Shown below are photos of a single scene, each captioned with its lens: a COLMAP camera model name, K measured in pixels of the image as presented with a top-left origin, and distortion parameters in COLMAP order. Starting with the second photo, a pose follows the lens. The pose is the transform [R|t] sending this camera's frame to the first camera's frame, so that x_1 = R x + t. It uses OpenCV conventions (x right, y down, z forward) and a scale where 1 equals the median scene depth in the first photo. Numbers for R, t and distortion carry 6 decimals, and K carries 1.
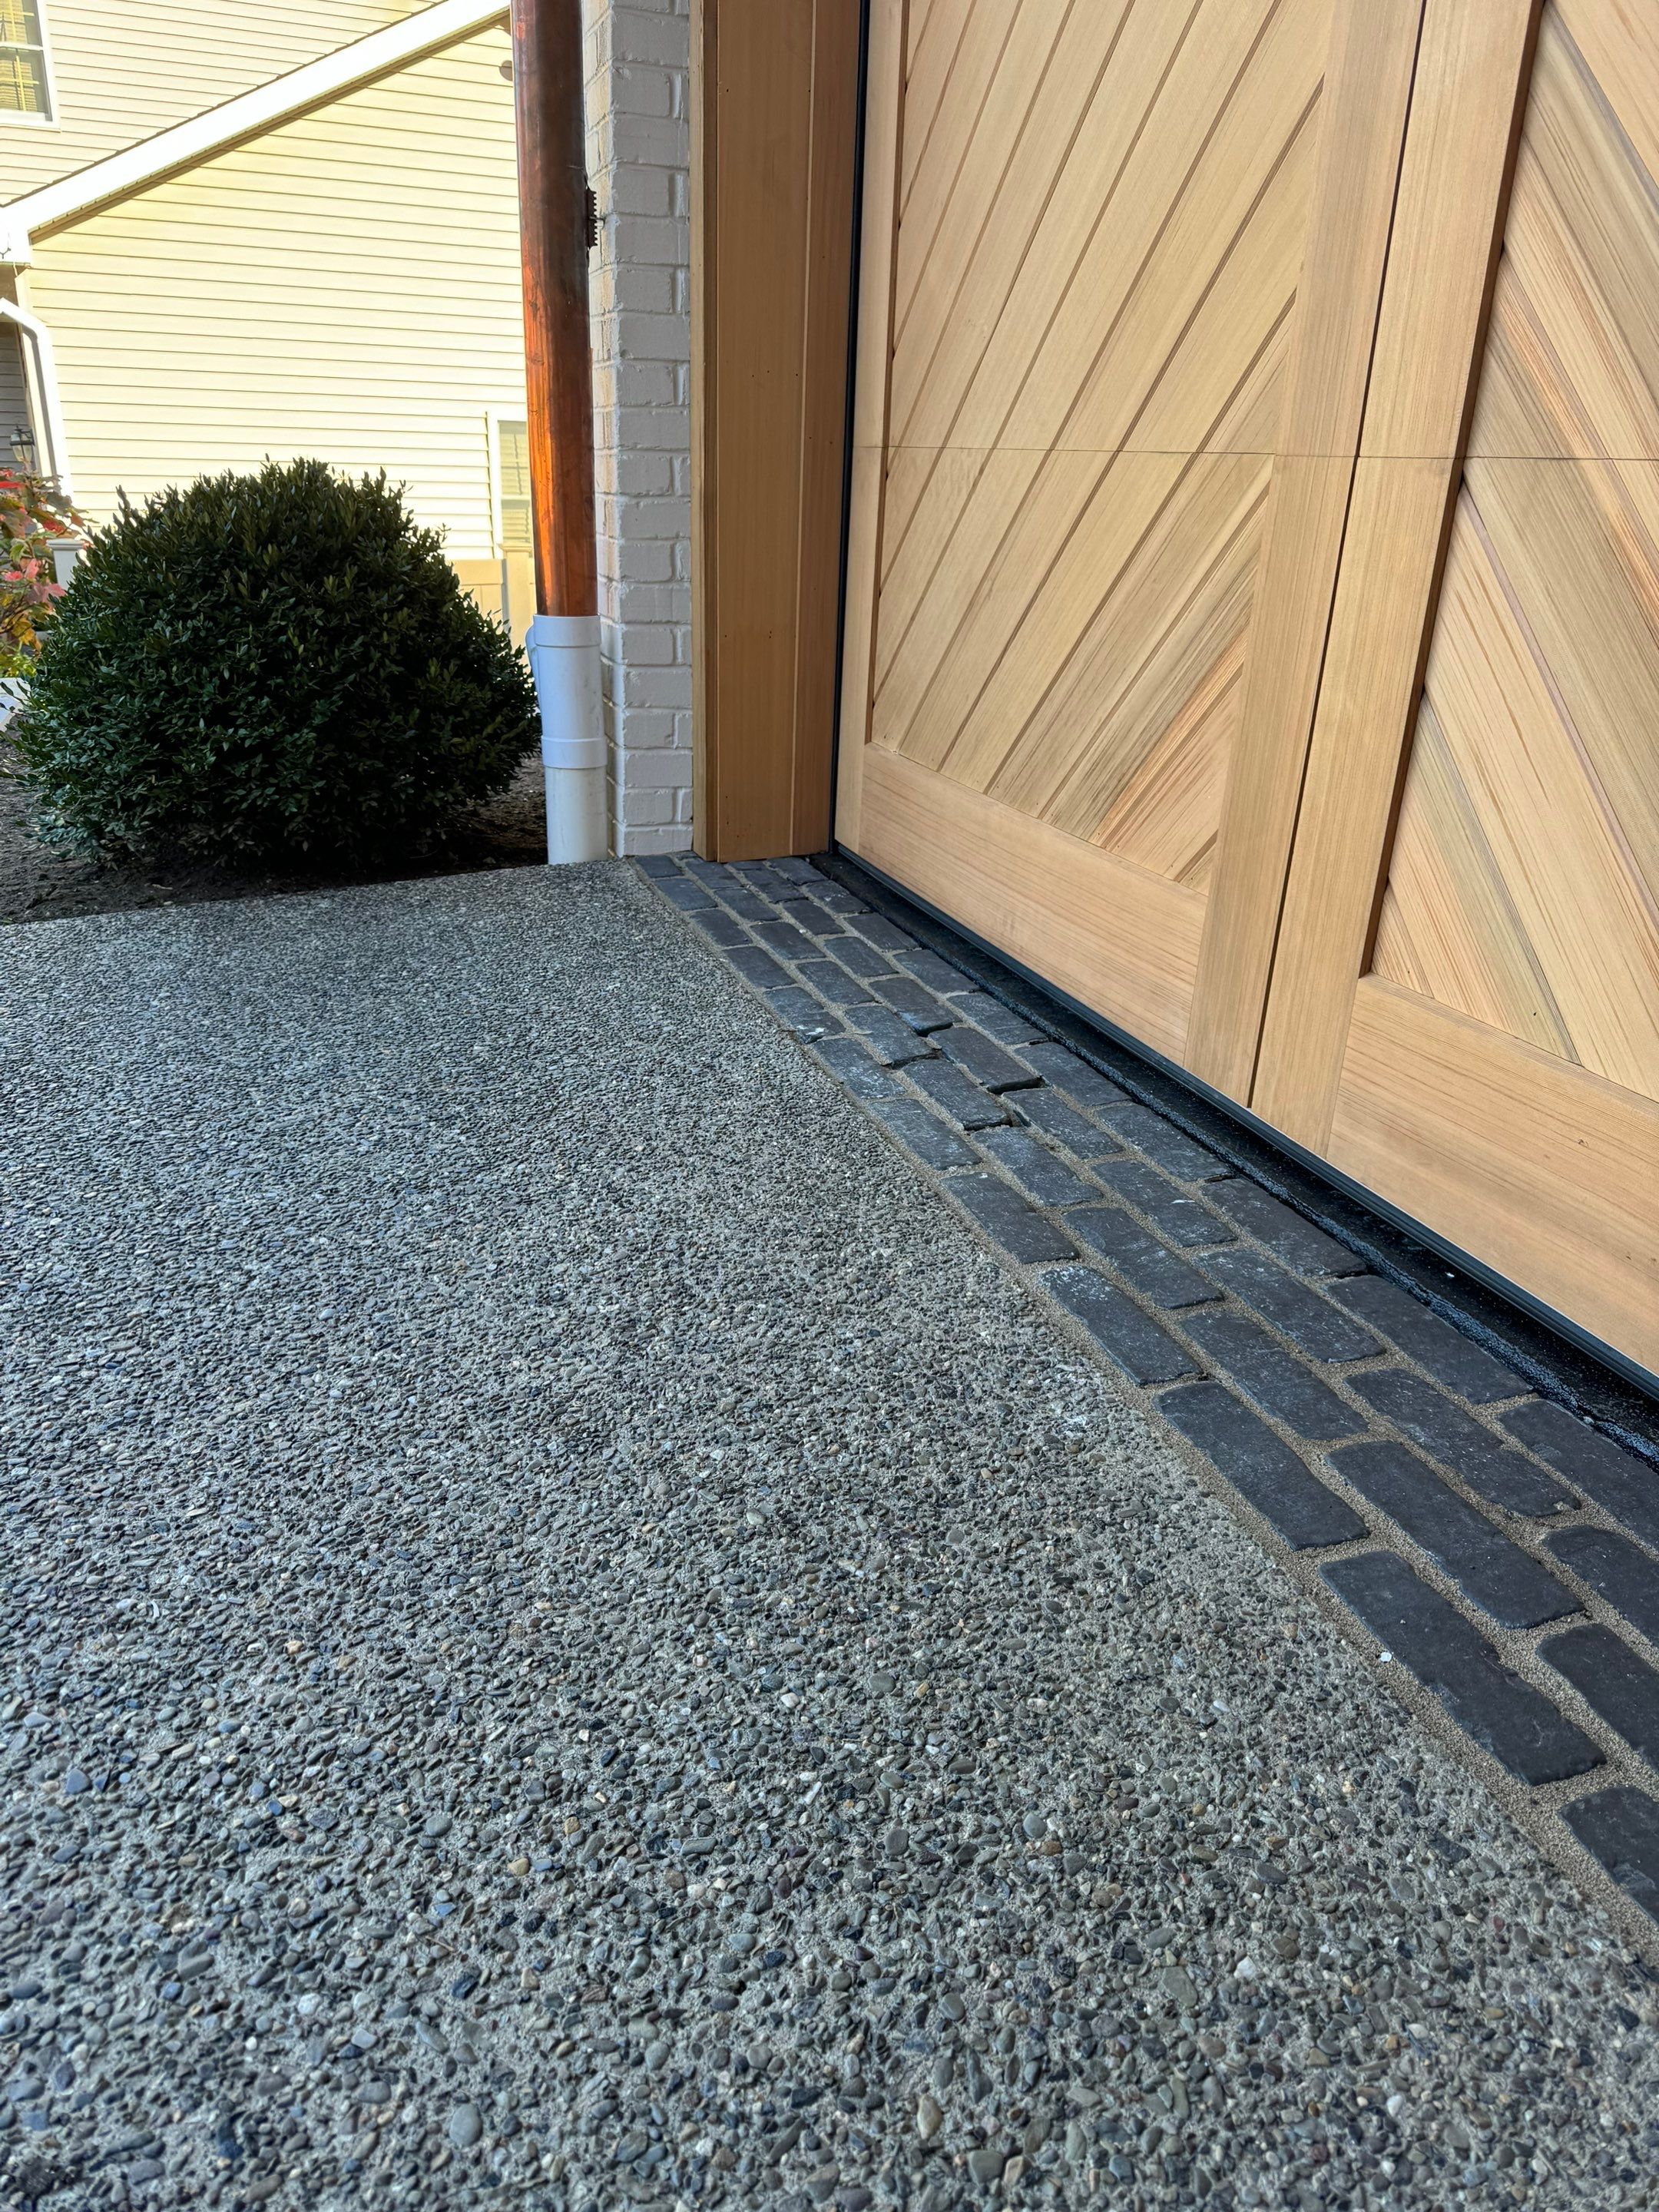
lens RADIAL K [[1607.3, 0, 834.5], [0, 1607.3, 1100.7], [0, 0, 1]] dist [0.004093, -0.003531]
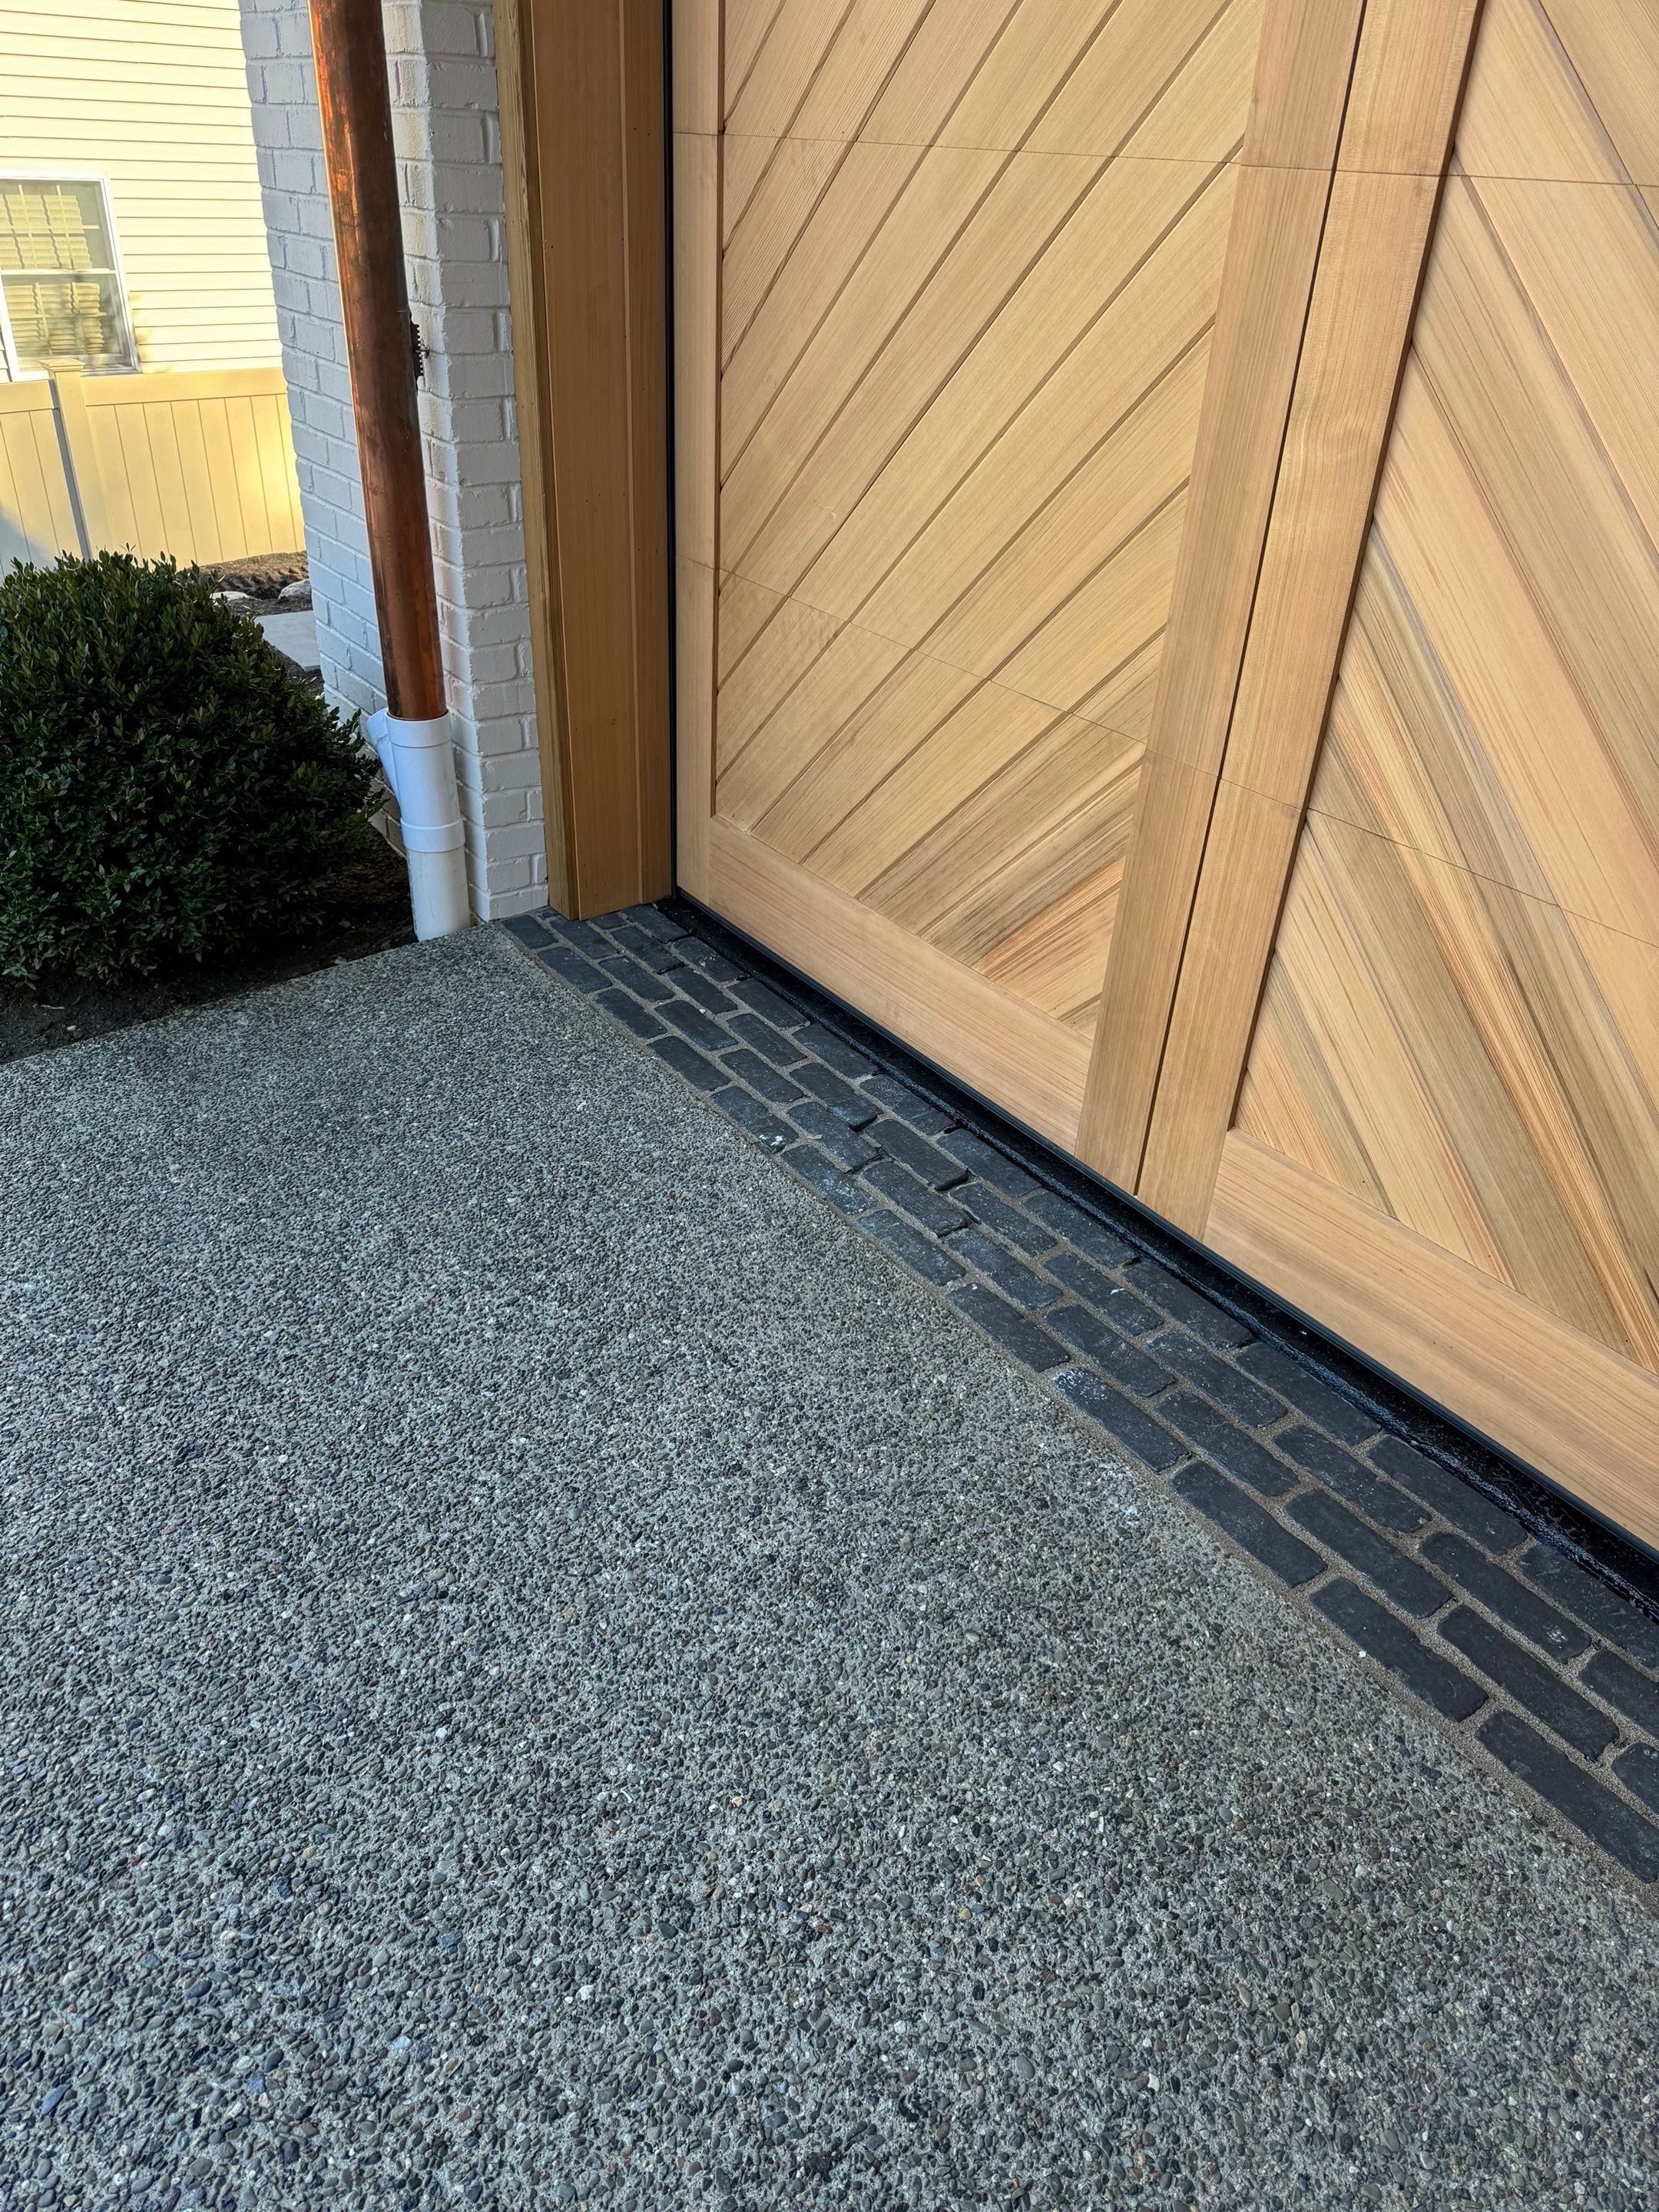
lens RADIAL K [[1636.2, 0, 827.2], [0, 1636.2, 1095.7], [0, 0, 1]] dist [0.005586, -0.003491]
pose [[0.955870, -0.143671, 0.256263, -0.588088], [0.090576, 0.973894, 0.208151, -0.675217], [-0.279478, -0.175754, 0.943929, -0.414242]]
